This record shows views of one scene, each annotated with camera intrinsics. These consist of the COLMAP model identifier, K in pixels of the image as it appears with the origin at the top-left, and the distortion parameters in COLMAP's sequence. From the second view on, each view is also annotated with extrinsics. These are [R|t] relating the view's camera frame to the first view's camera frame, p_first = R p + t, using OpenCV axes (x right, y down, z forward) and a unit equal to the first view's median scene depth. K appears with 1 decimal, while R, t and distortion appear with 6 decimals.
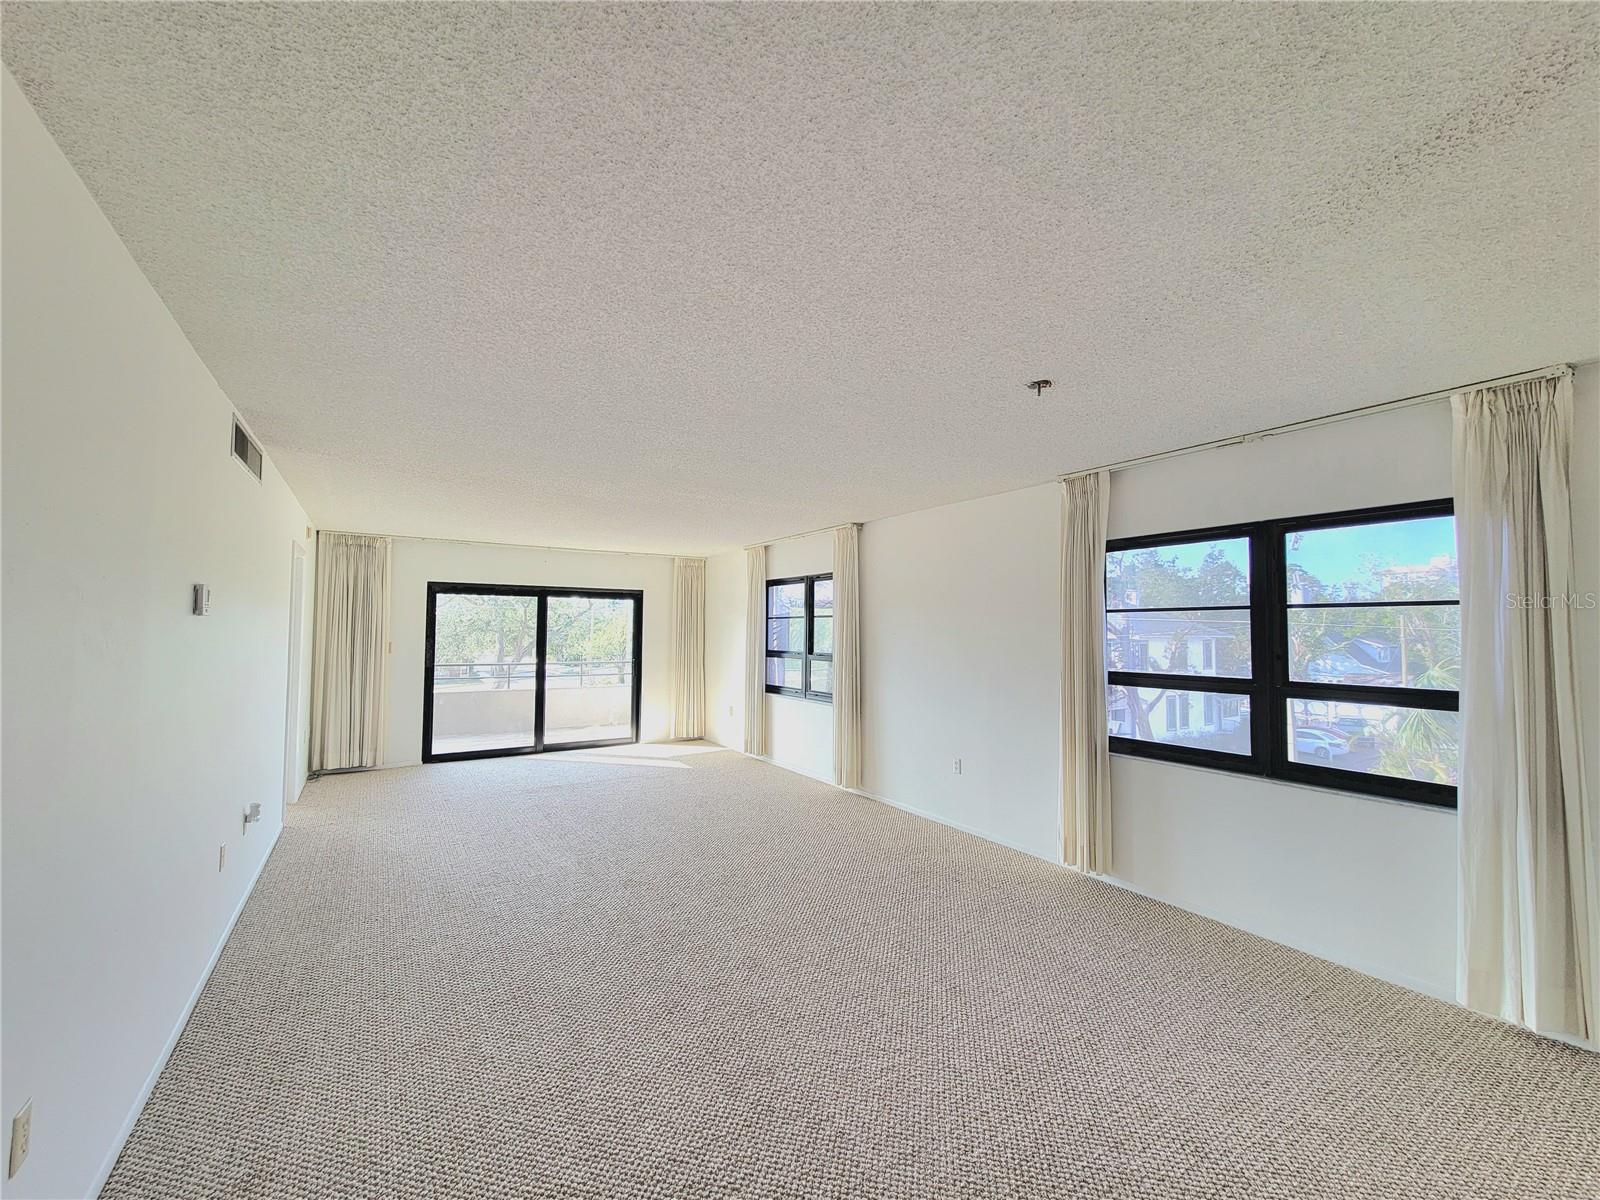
lens RADIAL K [[649.5, 0, 799.4], [0, 649.5, 603.9], [0, 0, 1]] dist [0.001521, -0.000651]
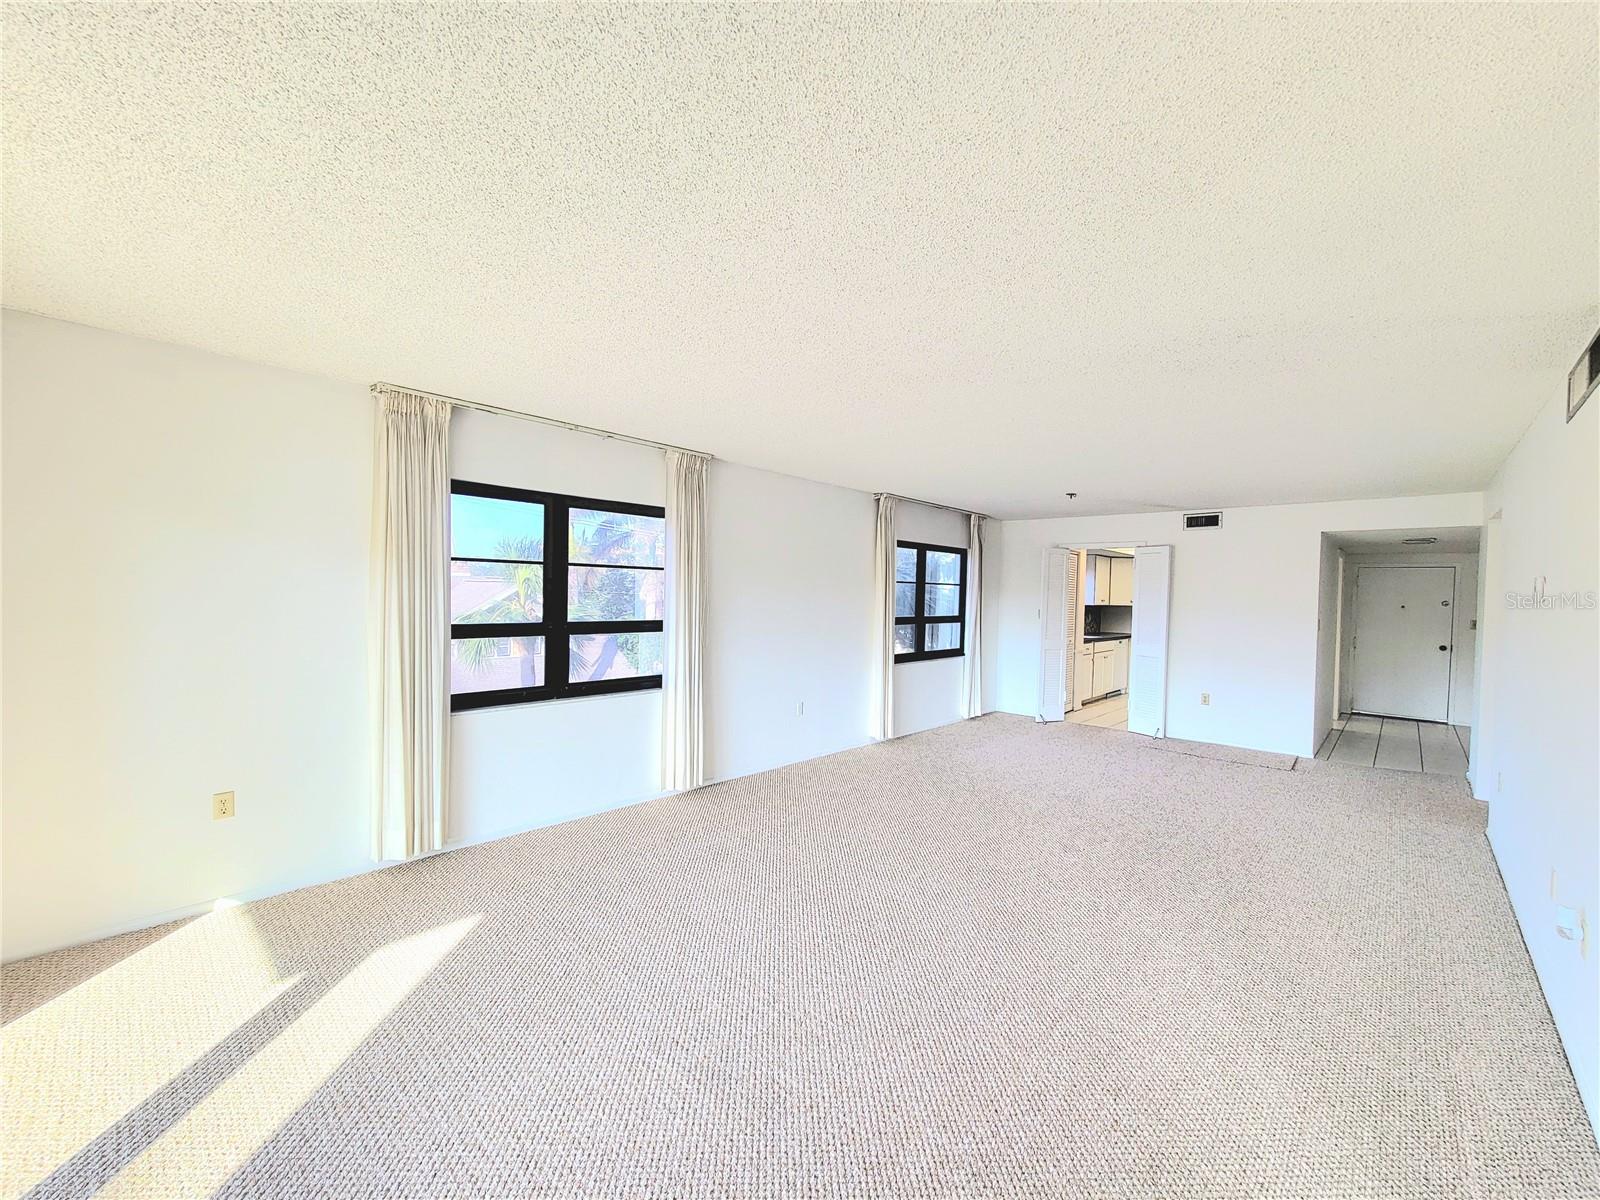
lens RADIAL K [[649.5, 0, 806.2], [0, 649.5, 607.8], [0, 0, 1]] dist [0.001521, -0.000651]
pose [[-0.262860, -0.032099, 0.964300, -0.615403], [-0.061450, 0.997974, 0.016470, 0.038874], [-0.962875, -0.054927, -0.264300, 0.874255]]
